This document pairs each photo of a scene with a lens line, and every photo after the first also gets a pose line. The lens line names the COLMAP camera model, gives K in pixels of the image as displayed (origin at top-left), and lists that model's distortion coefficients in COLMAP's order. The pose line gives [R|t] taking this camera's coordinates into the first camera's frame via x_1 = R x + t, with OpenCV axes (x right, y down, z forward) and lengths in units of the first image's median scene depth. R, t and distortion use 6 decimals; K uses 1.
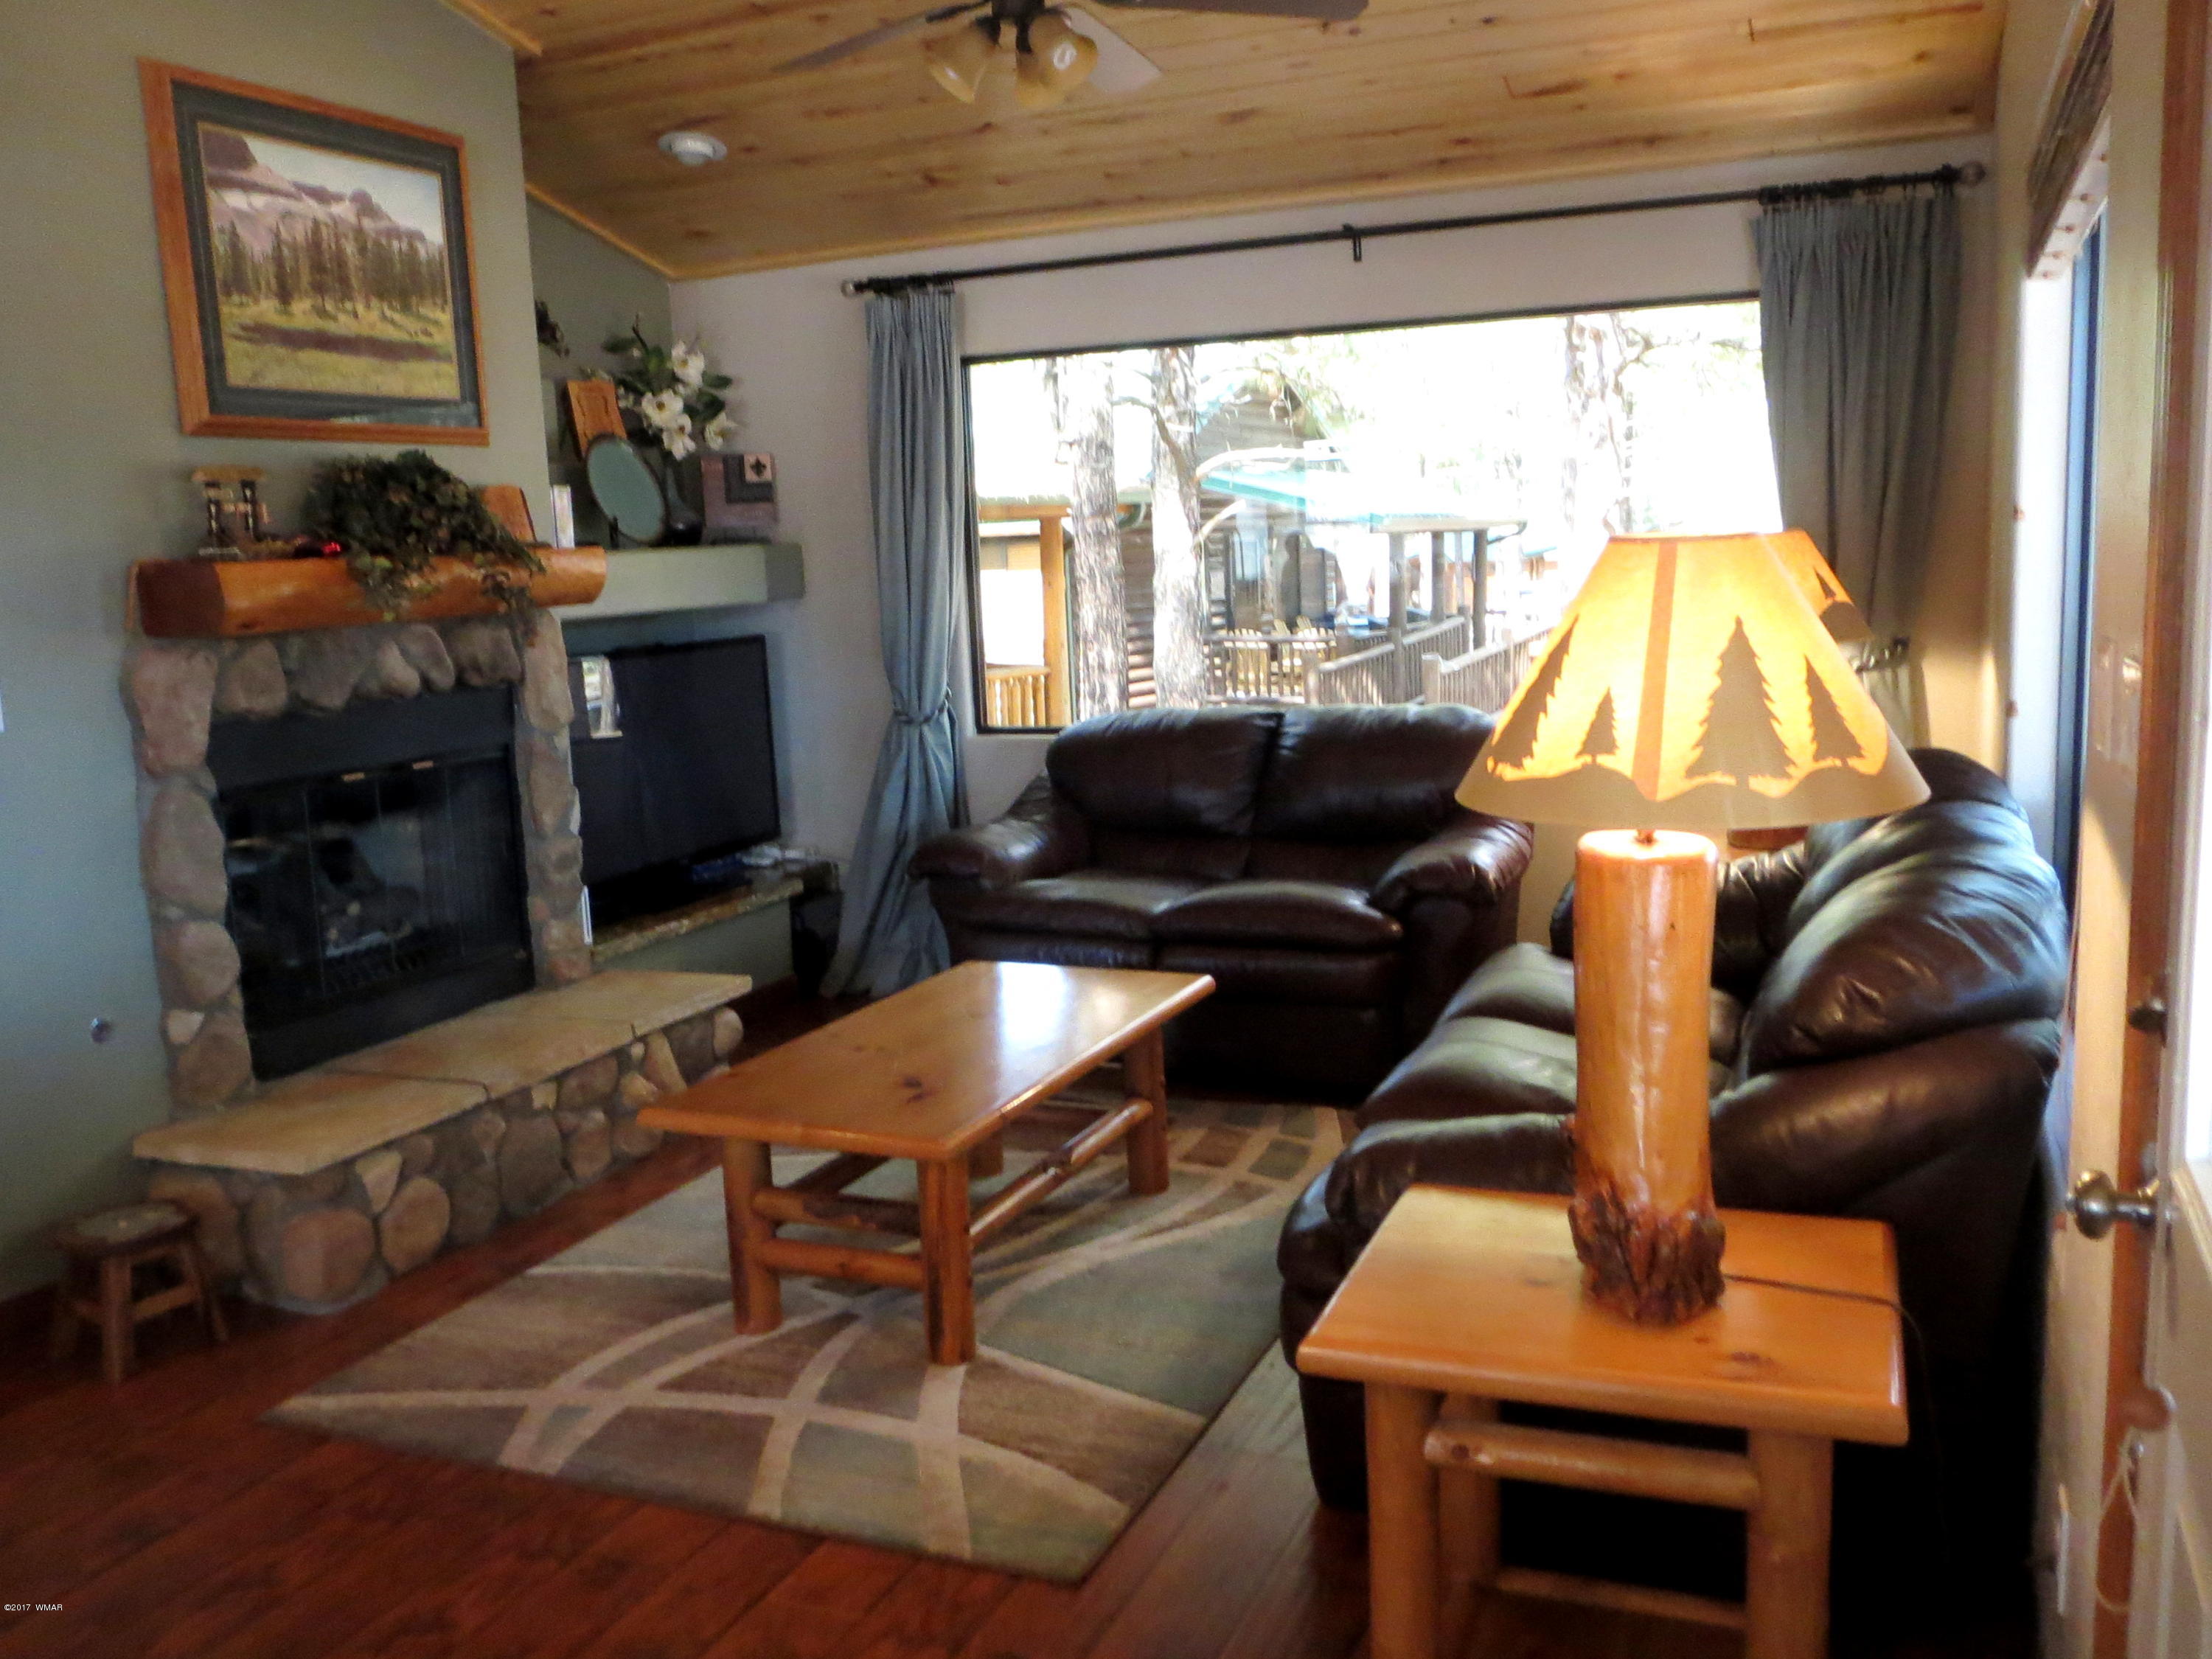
lens RADIAL K [[1879.7, 0, 1119.6], [0, 1879.7, 818.1], [0, 0, 1]] dist [-0.025788, 0.022246]
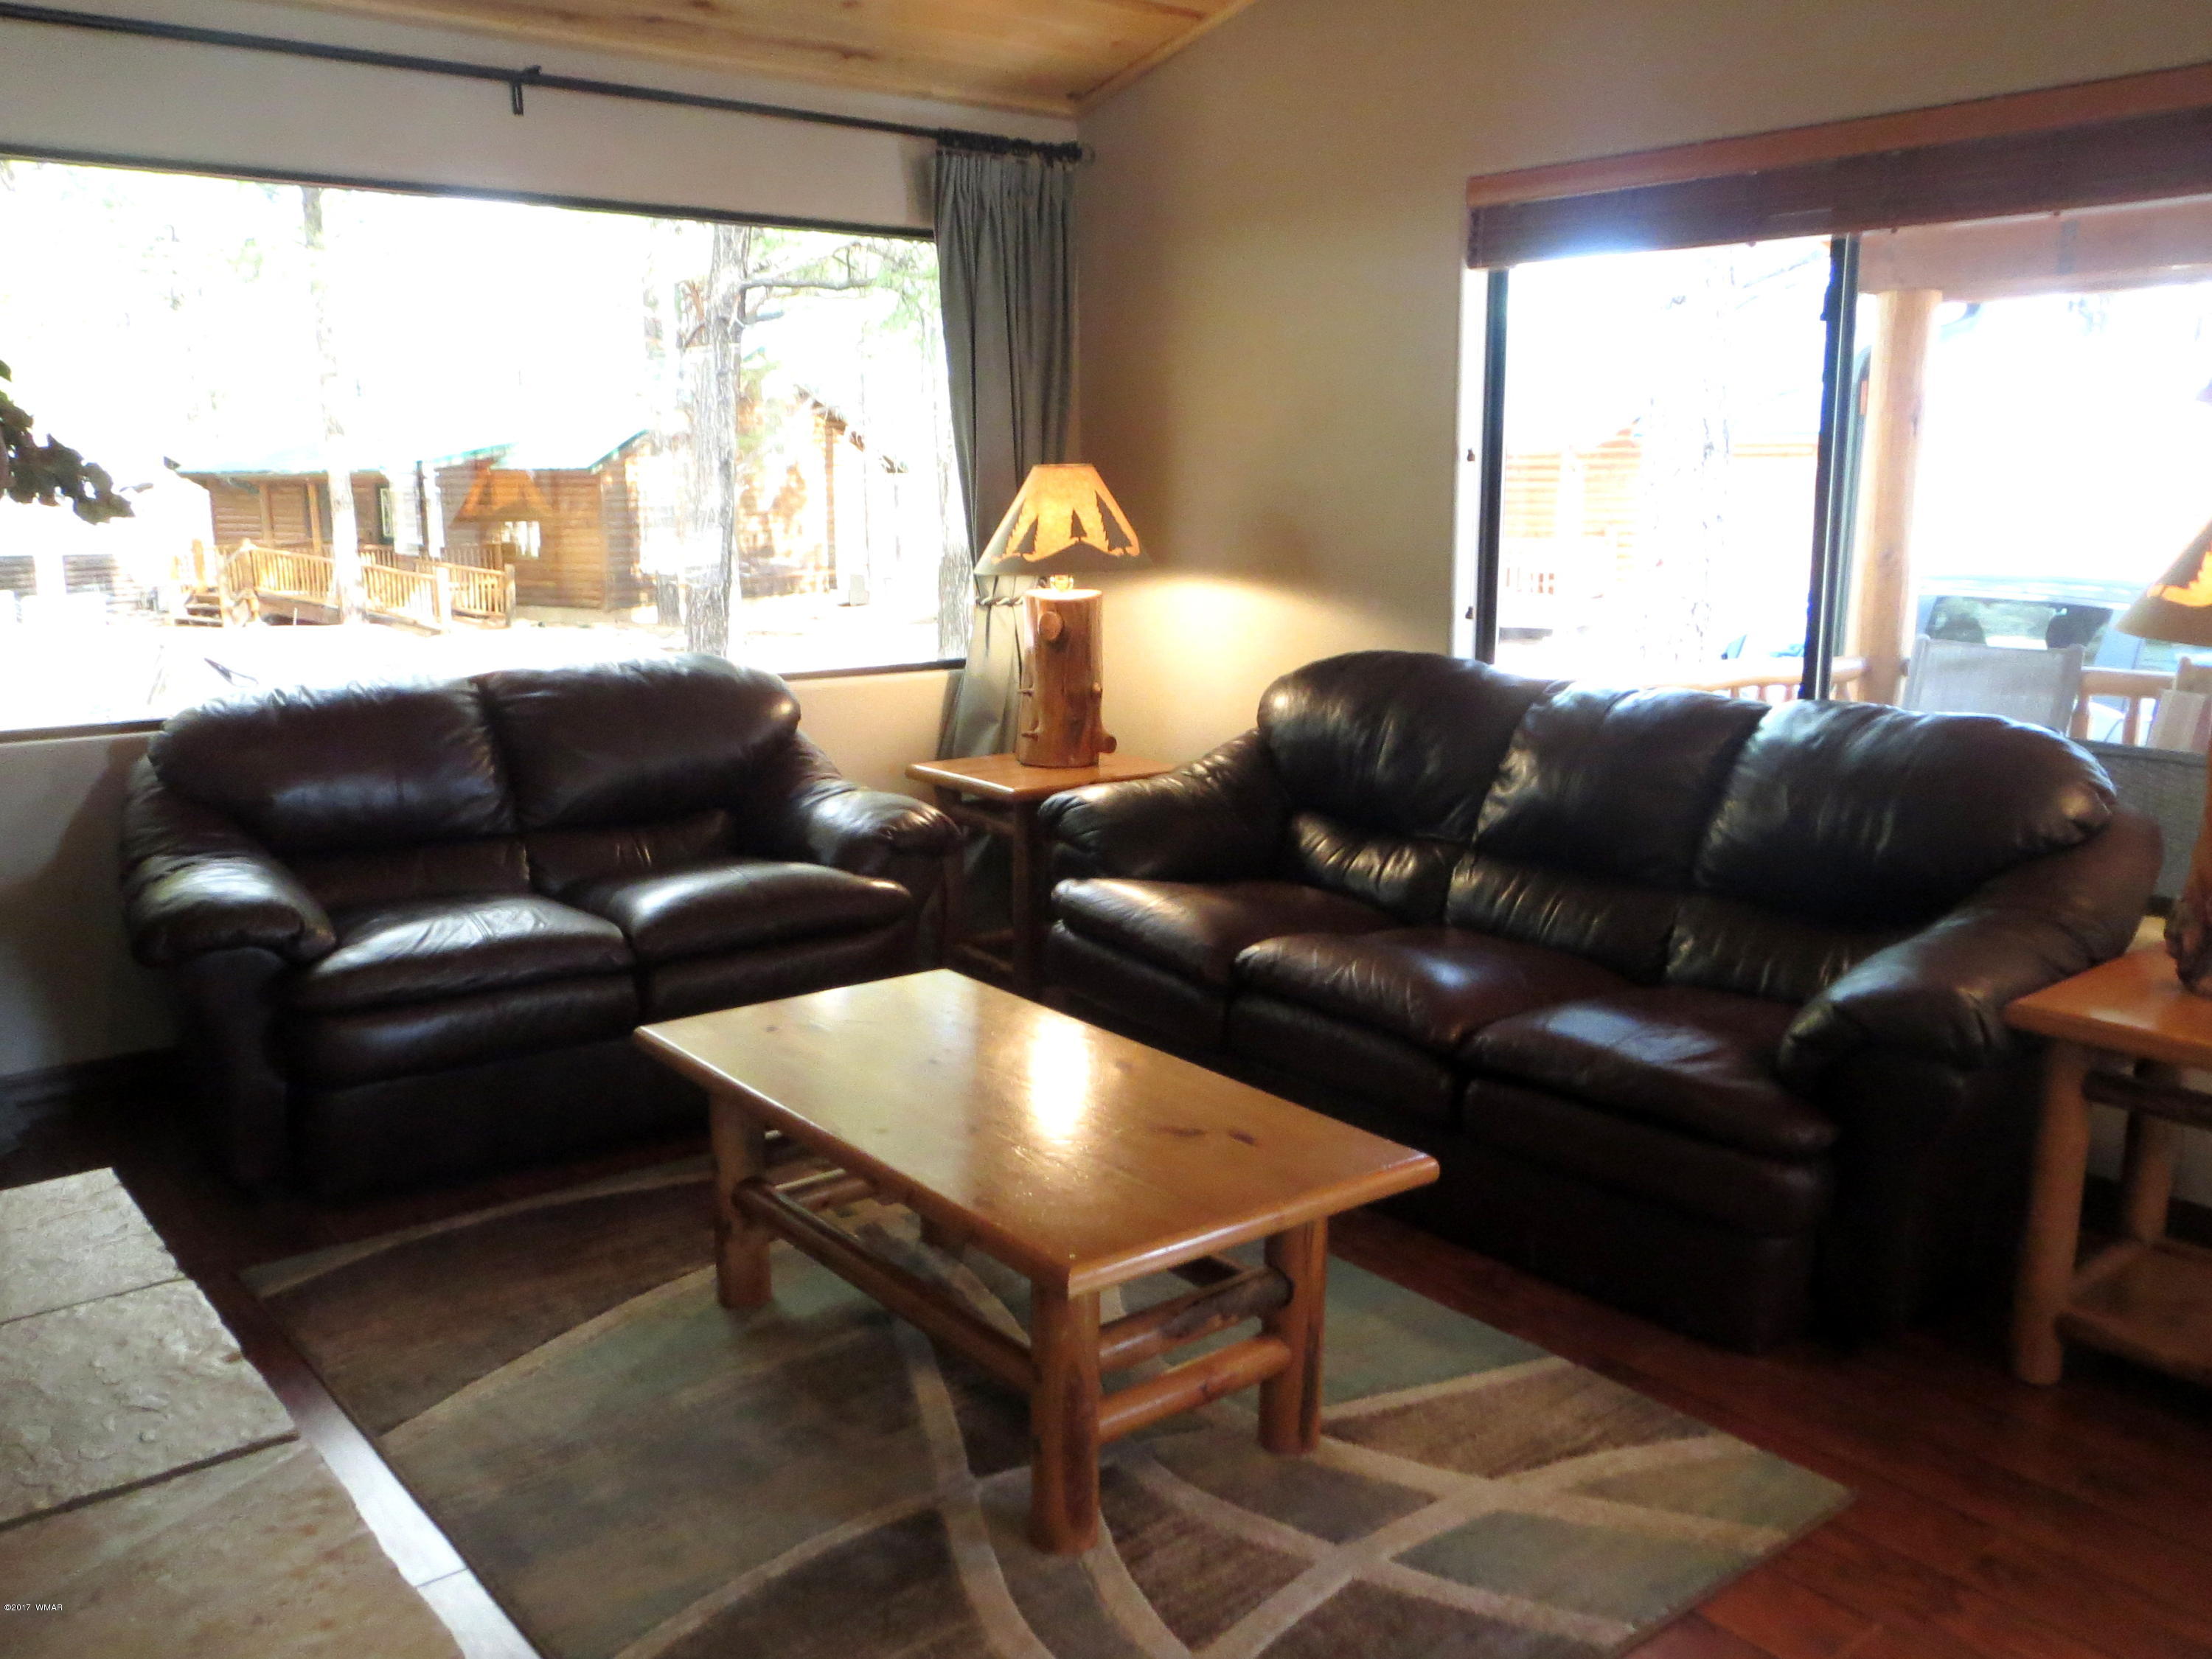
lens RADIAL K [[1879.7, 0, 1097.9], [0, 1879.7, 809.9], [0, 0, 1]] dist [-0.025788, 0.022246]
pose [[0.479157, -0.116110, 0.870016, -0.741239], [0.105472, 0.991646, 0.074255, -0.048634], [-0.871369, 0.056182, 0.487400, 0.609961]]
